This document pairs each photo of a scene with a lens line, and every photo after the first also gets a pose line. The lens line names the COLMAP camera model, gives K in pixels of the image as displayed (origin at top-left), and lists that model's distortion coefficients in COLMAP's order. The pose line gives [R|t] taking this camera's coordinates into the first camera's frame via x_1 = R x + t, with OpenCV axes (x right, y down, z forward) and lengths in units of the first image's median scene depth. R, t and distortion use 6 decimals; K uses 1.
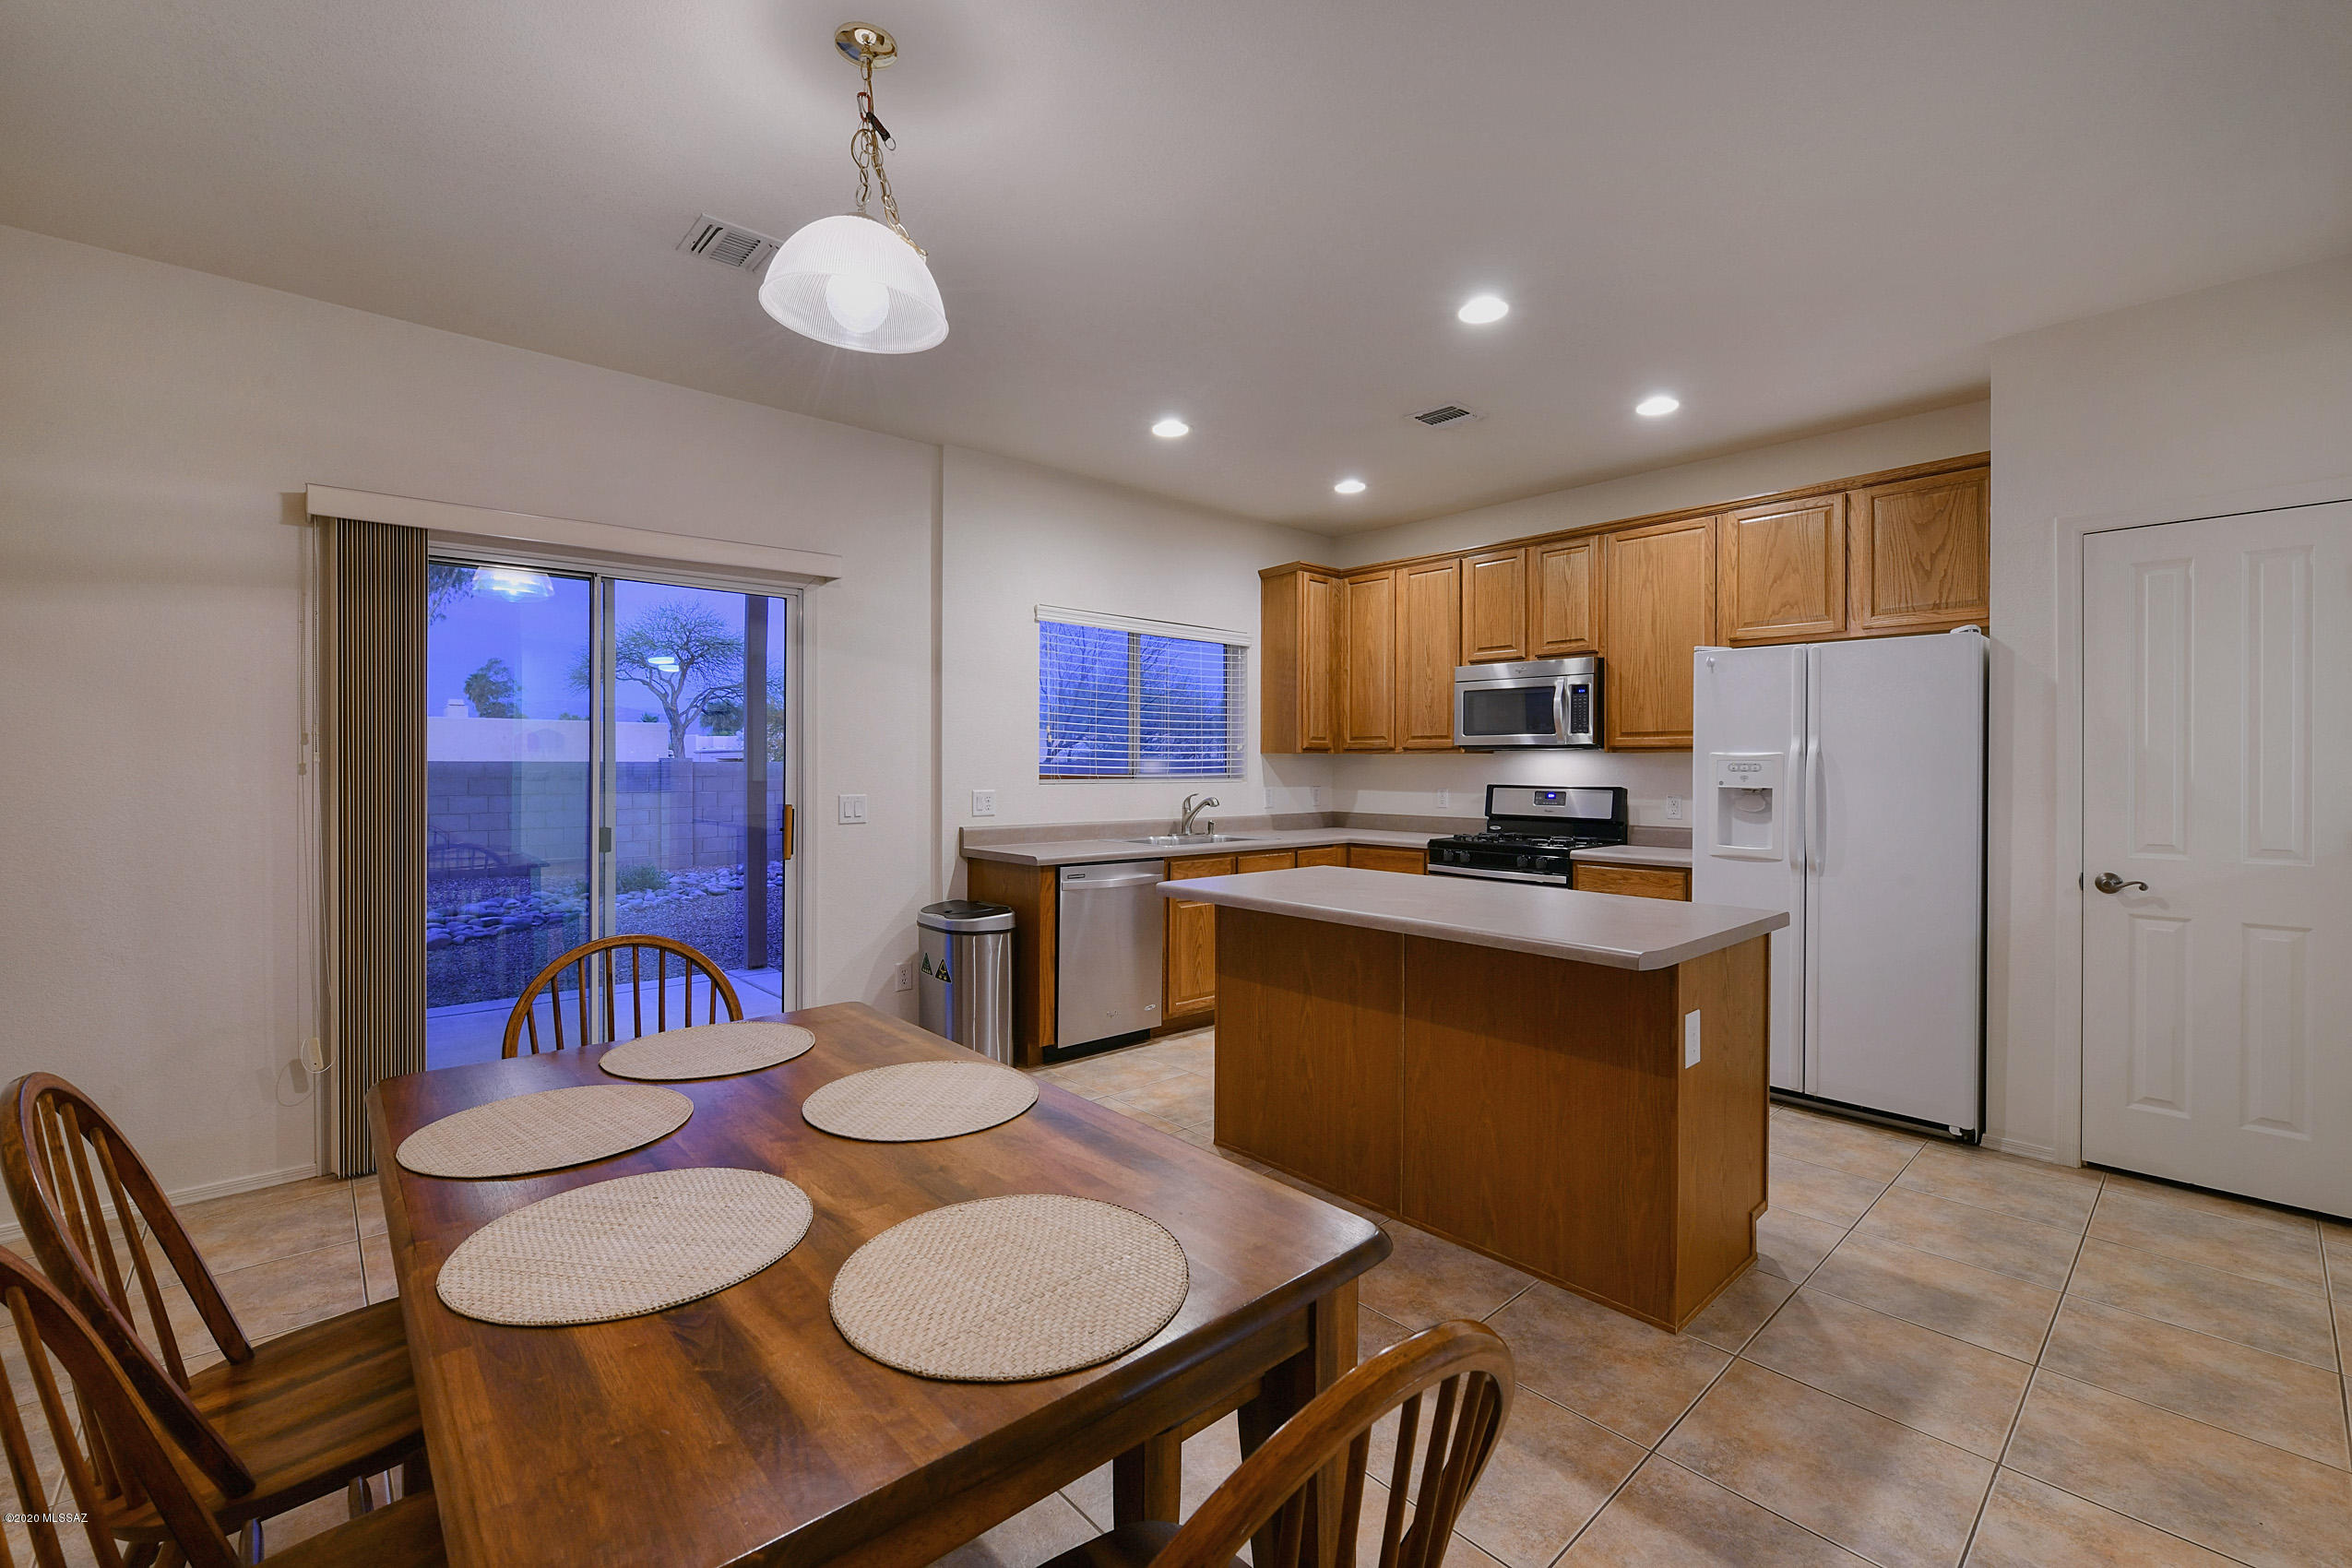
lens RADIAL K [[1020.1, 0, 1109.4], [0, 1020.1, 772.1], [0, 0, 1]] dist [-0.004060, 0.000015]
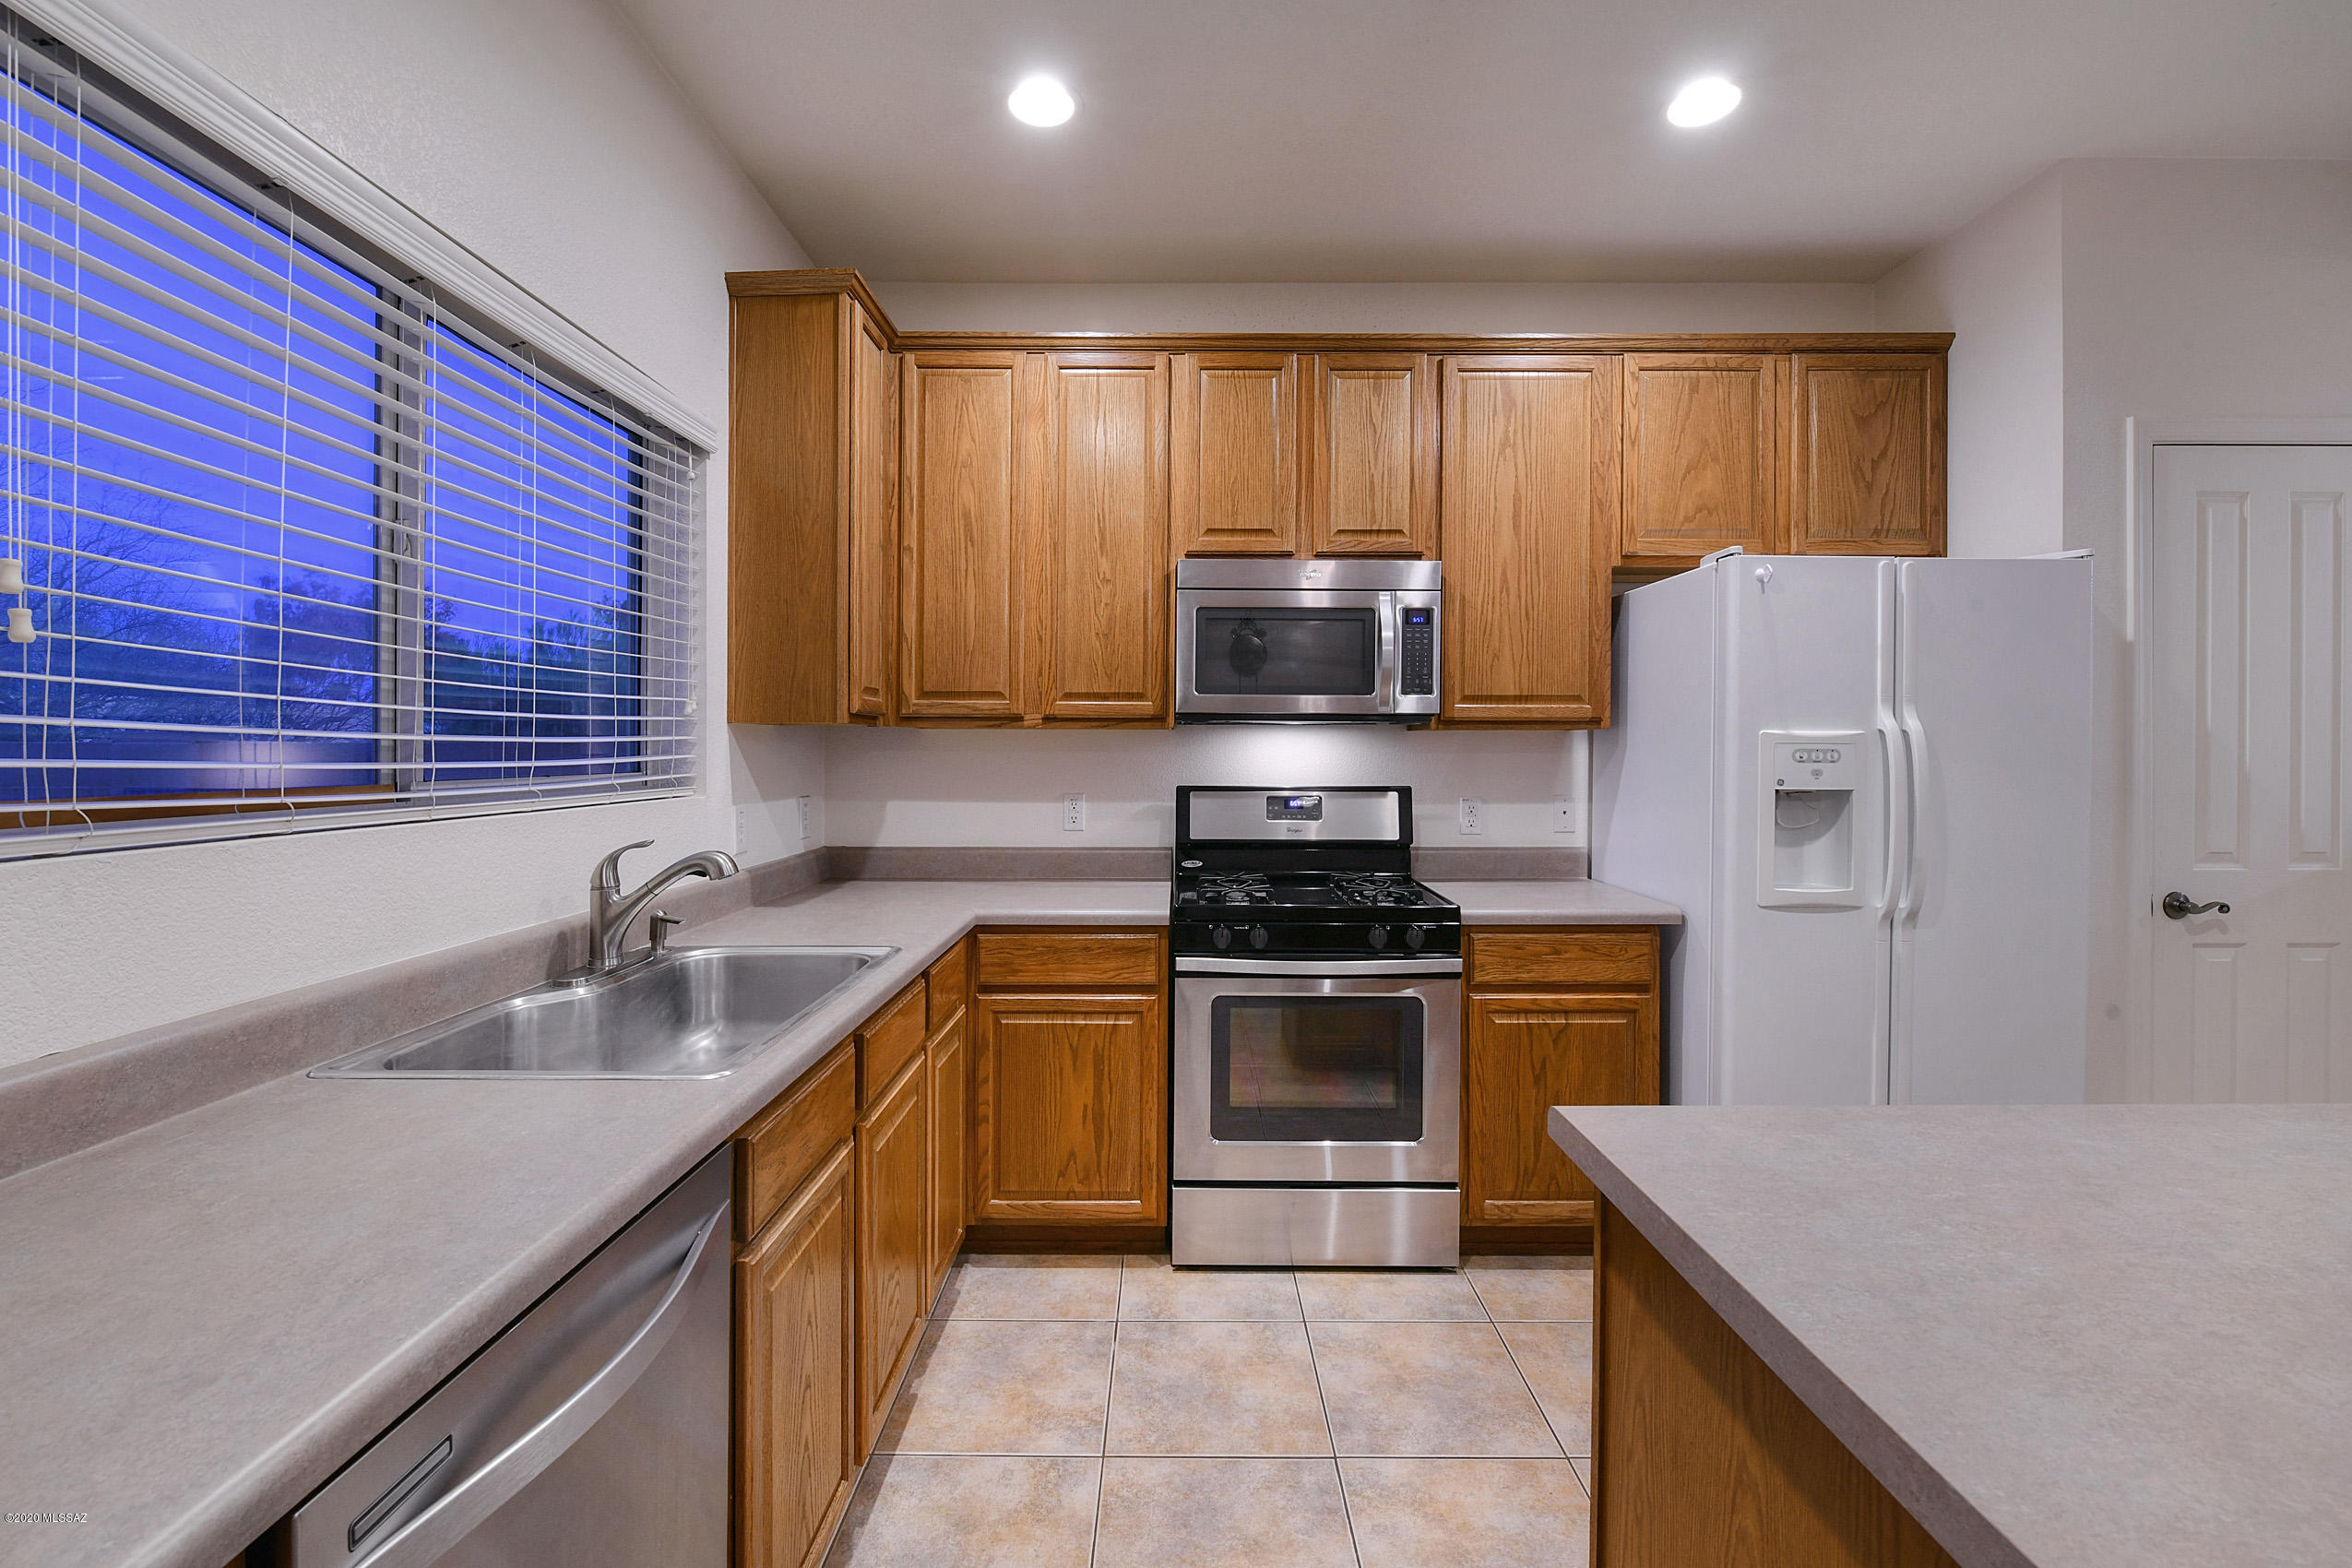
lens RADIAL K [[1002.7, 0, 1115.2], [0, 1002.7, 751.2], [0, 0, 1]] dist [-0.006648, 0.000099]
pose [[0.648028, -0.005111, 0.761599, -0.070033], [0.006047, 0.999980, 0.001566, -0.008643], [-0.761592, 0.003591, 0.648047, 0.763563]]
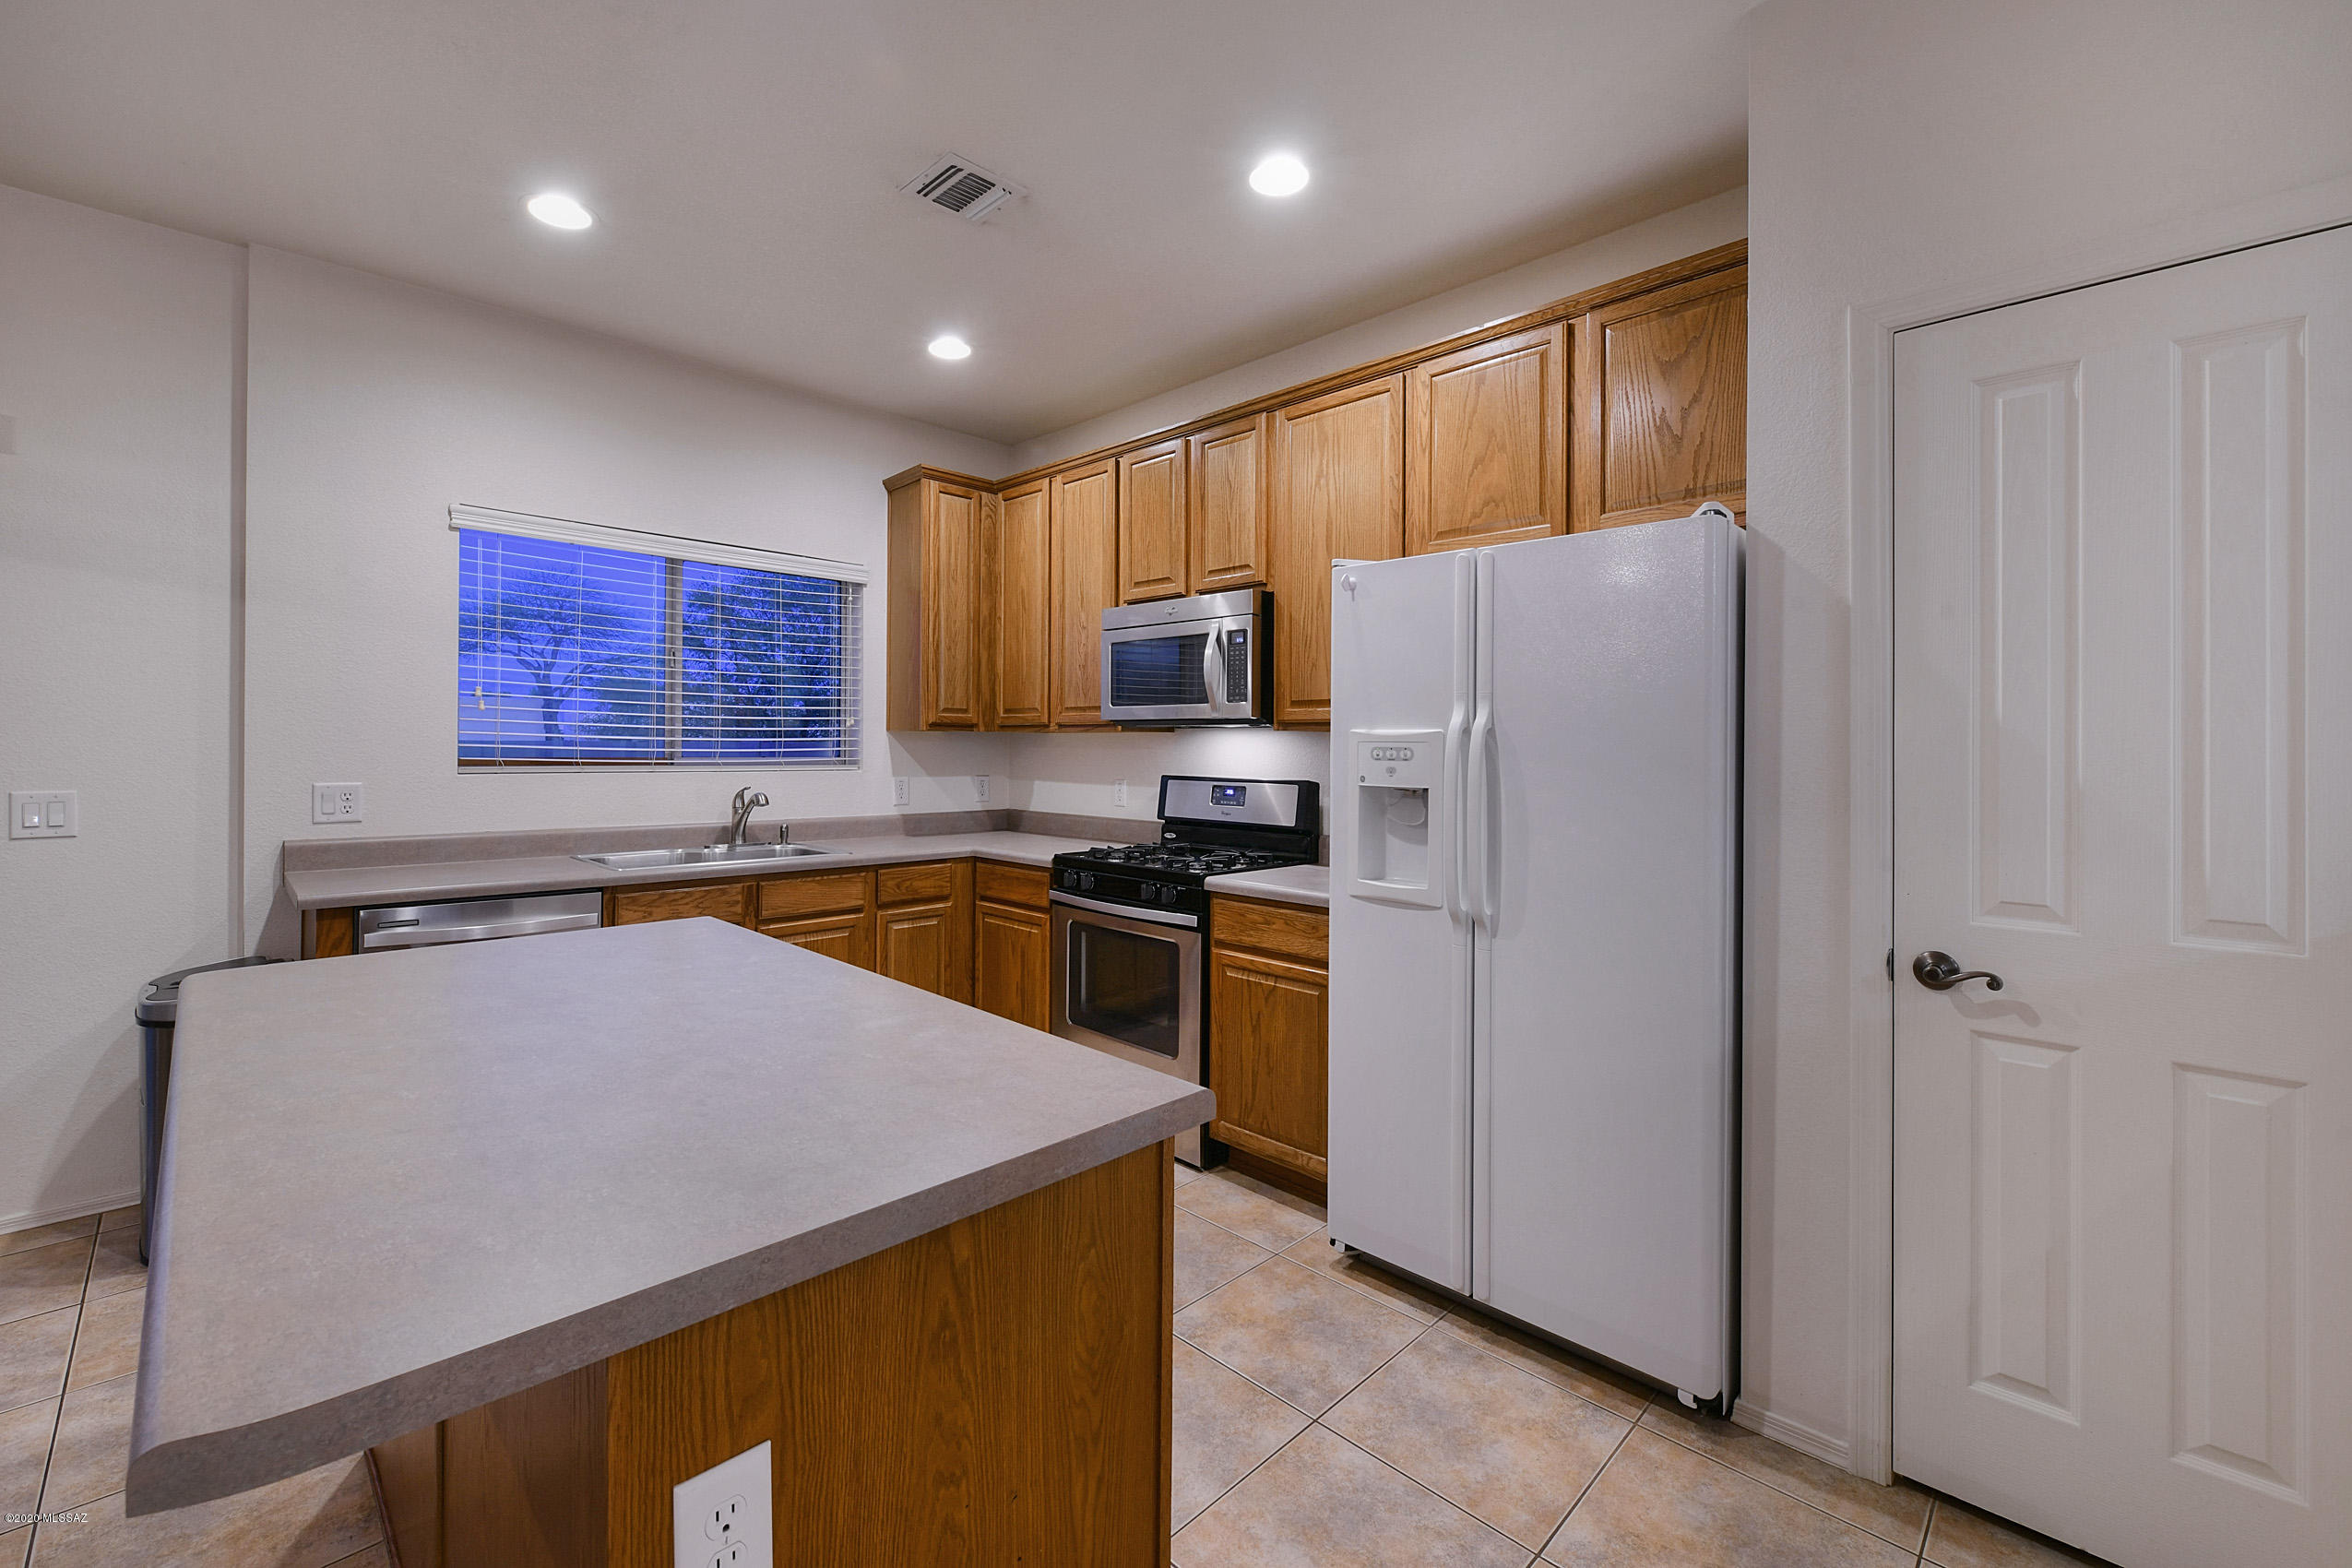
lens RADIAL K [[988.6, 0, 1165.2], [0, 988.6, 748.4], [0, 0, 1]] dist [-0.002622, -0.000555]
pose [[0.997354, 0.004676, 0.072546, 0.363899], [-0.004264, 0.999974, -0.005829, -0.003054], [-0.072571, 0.005504, 0.997348, 0.343198]]
